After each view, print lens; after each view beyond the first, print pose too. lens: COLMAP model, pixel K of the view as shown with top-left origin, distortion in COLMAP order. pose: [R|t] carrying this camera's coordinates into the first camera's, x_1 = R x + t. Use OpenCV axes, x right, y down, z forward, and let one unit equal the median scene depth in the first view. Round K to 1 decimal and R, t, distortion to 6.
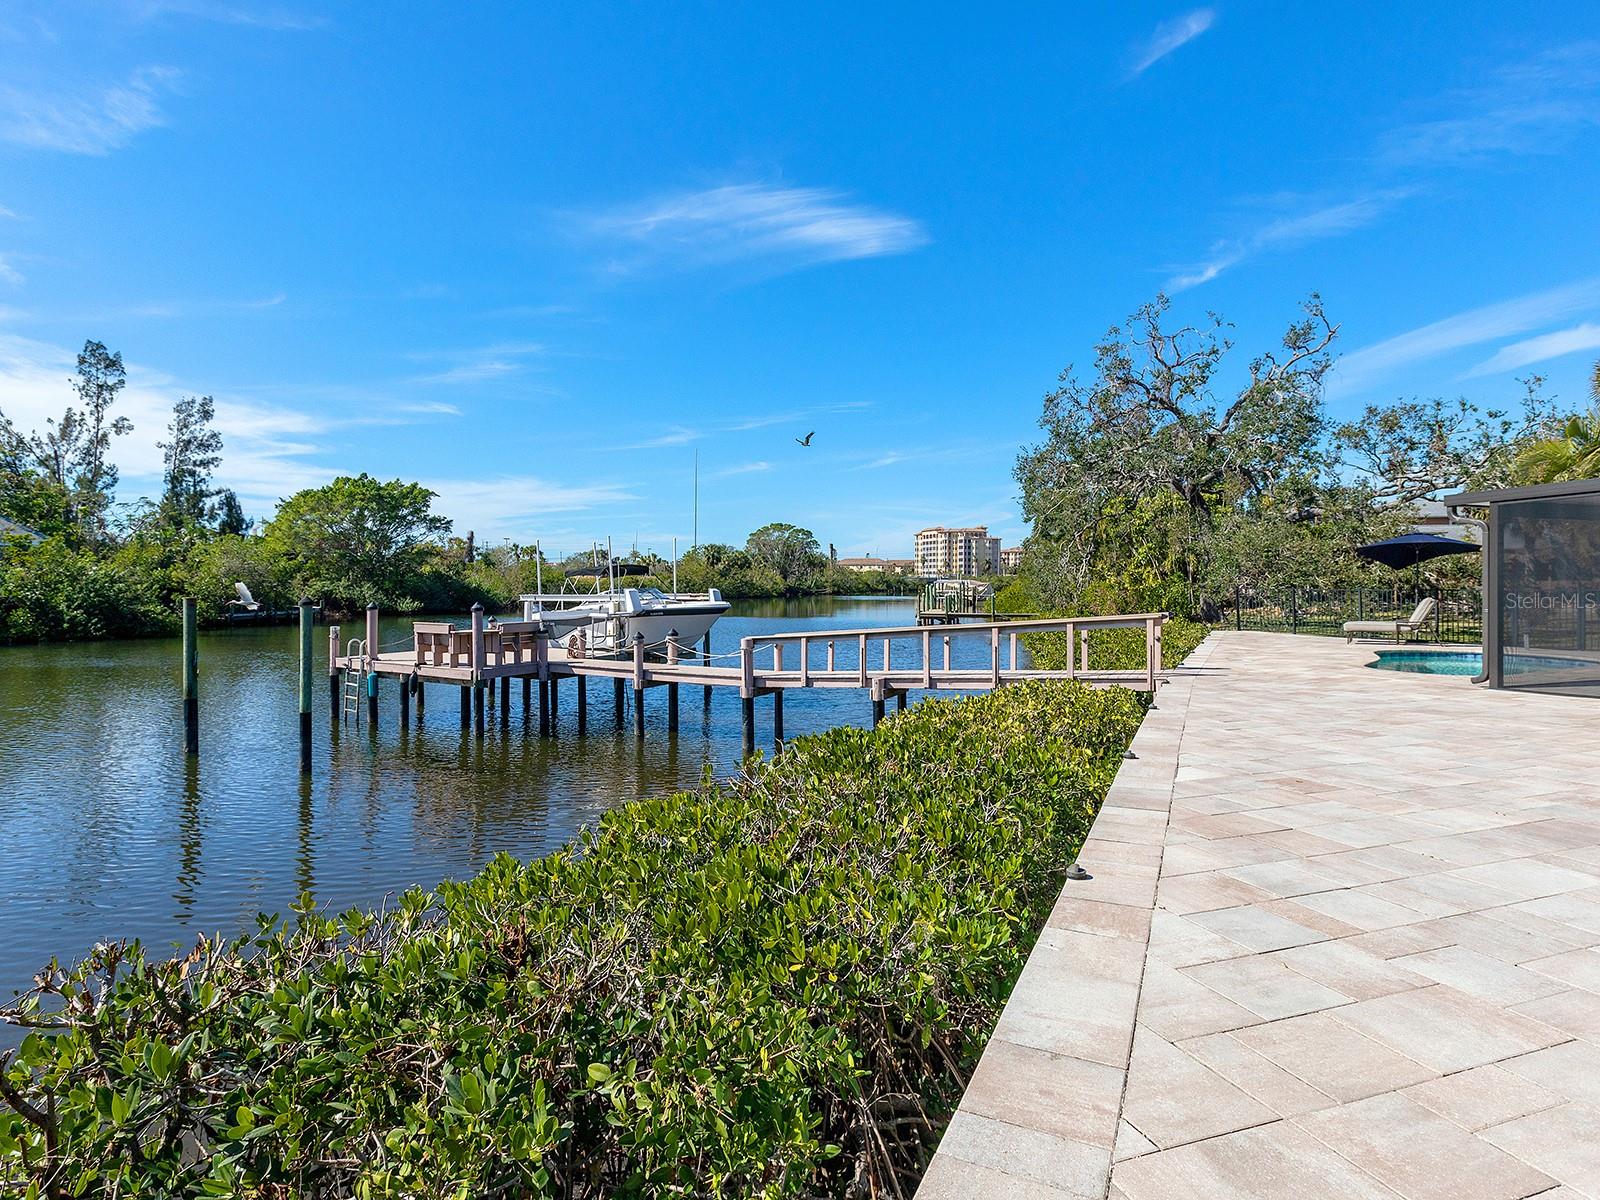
lens RADIAL K [[844.1, 0, 800.0], [0, 844.1, 600.0], [0, 0, 1]] dist [0.006467, 0.001039]
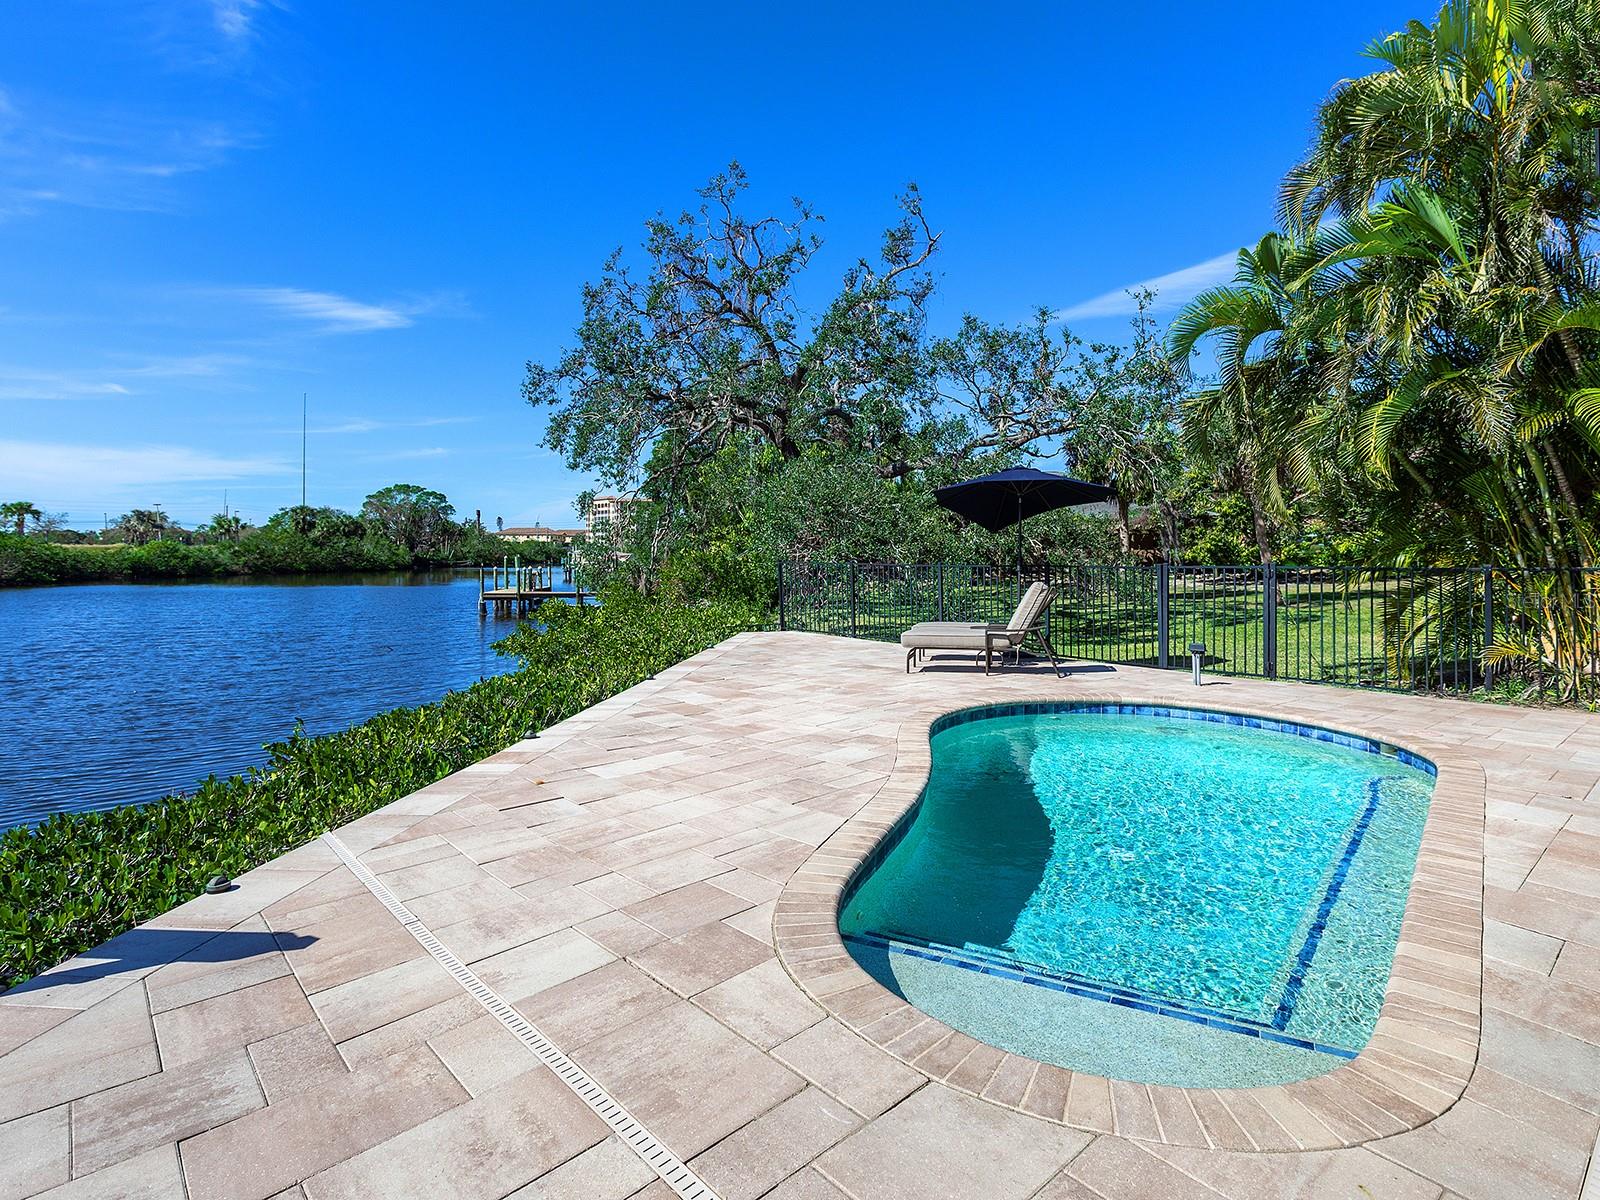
lens RADIAL K [[844.1, 0, 800.0], [0, 844.1, 600.0], [0, 0, 1]] dist [0.006467, 0.001039]
pose [[0.930602, -0.020005, 0.365485, 0.207769], [0.007342, 0.999325, 0.036002, -0.005677], [-0.365959, -0.030820, 0.930121, 0.285429]]
